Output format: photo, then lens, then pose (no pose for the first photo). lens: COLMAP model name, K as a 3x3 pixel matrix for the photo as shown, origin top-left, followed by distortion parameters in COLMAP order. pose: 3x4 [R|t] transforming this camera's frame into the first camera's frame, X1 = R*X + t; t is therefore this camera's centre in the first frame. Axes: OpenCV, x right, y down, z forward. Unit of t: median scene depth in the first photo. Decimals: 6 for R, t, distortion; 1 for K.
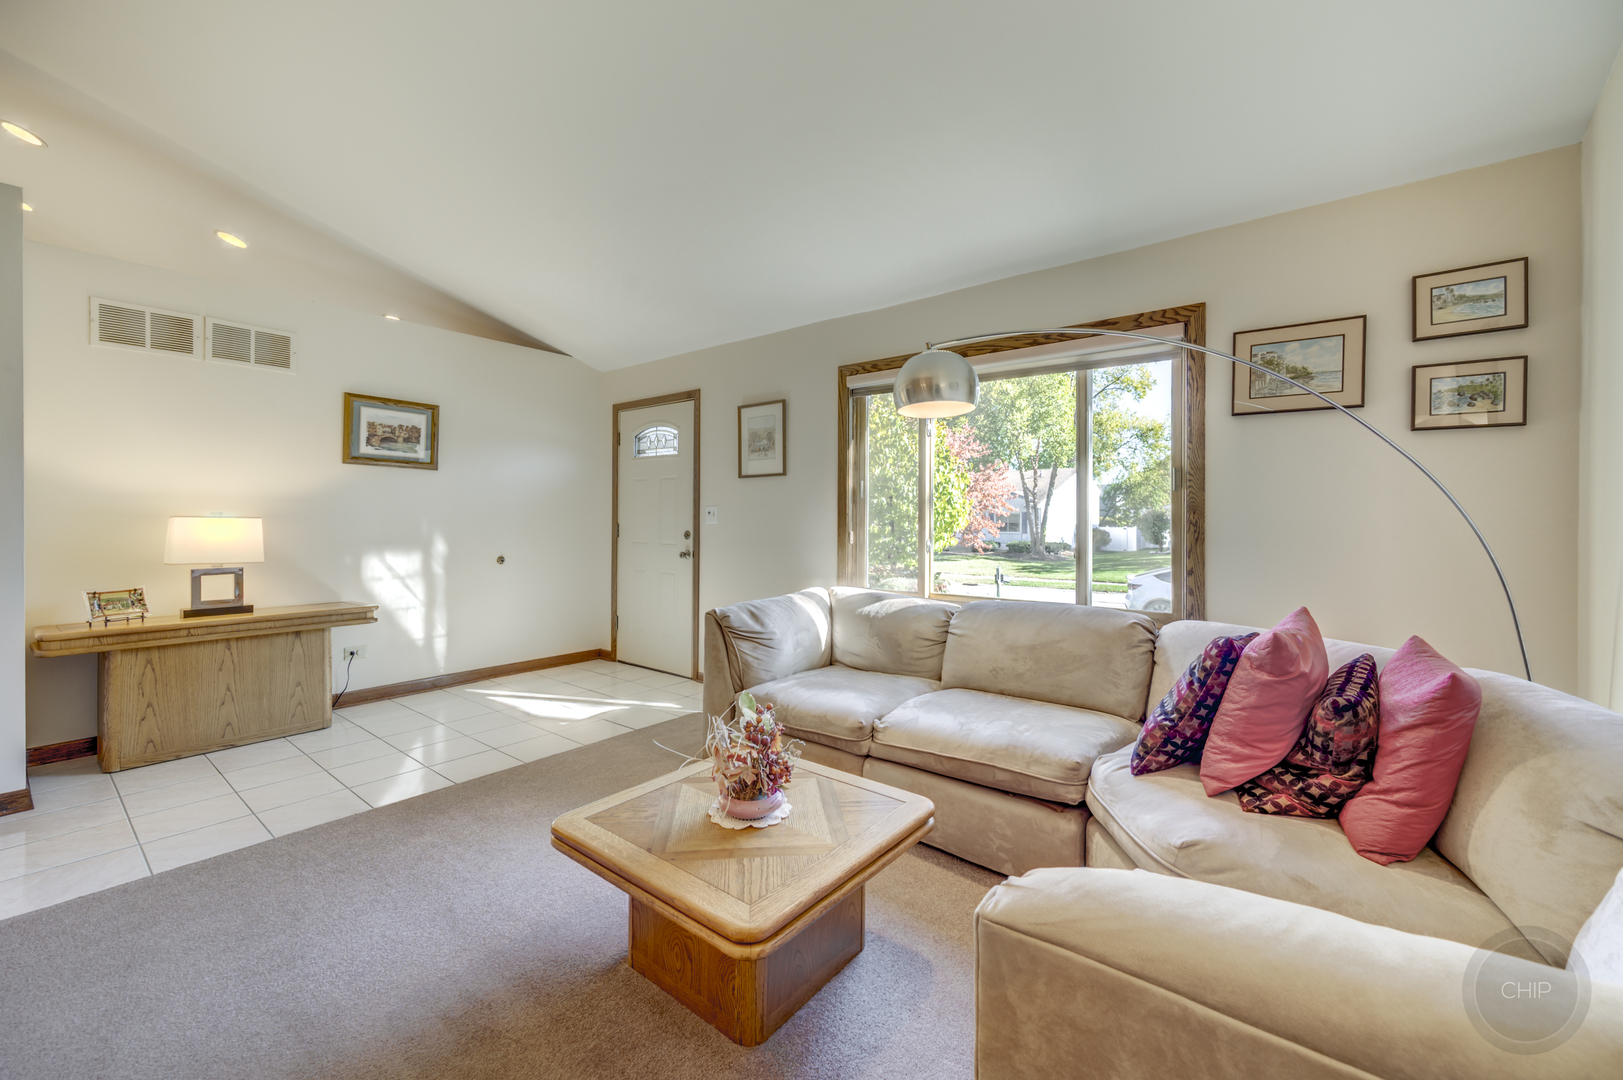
lens RADIAL K [[643.0, 0, 811.8], [0, 643.0, 532.7], [0, 0, 1]] dist [0.000386, 0.000217]
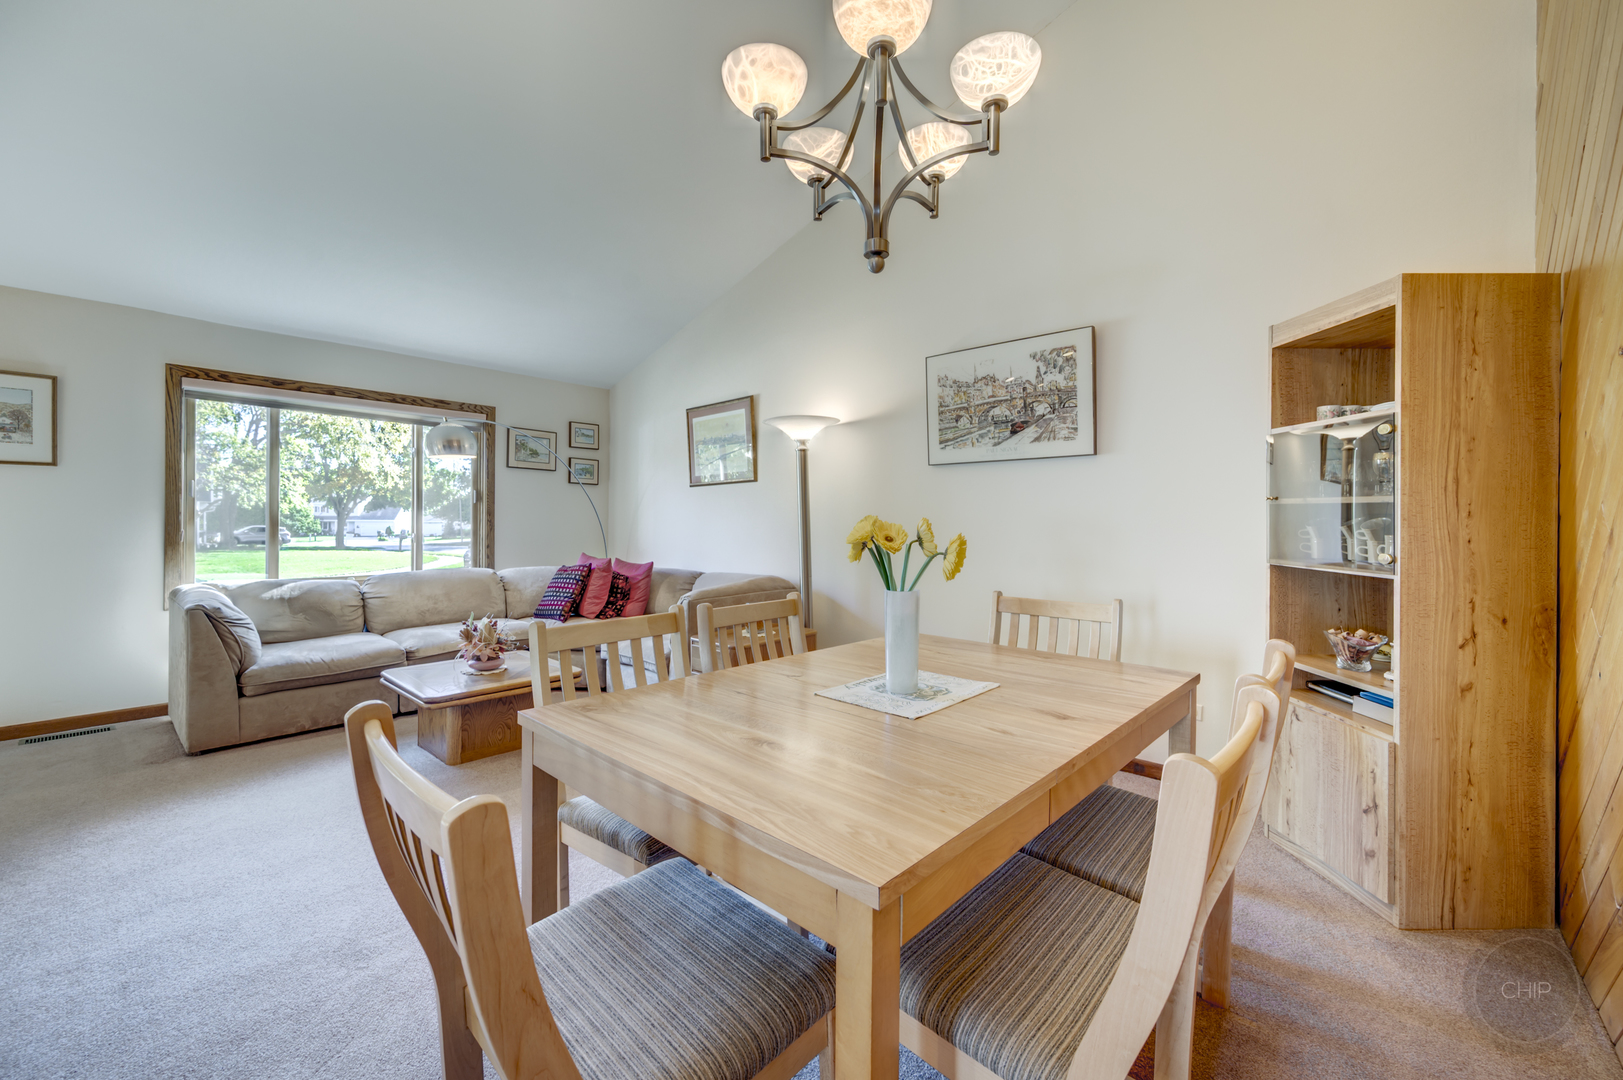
lens RADIAL K [[643.0, 0, 811.8], [0, 643.0, 532.7], [0, 0, 1]] dist [0.000386, 0.000217]
pose [[0.073176, -0.023793, 0.997035, -1.395289], [0.012954, 0.999654, 0.022904, -0.011293], [-0.997235, 0.011239, 0.073459, -0.103341]]
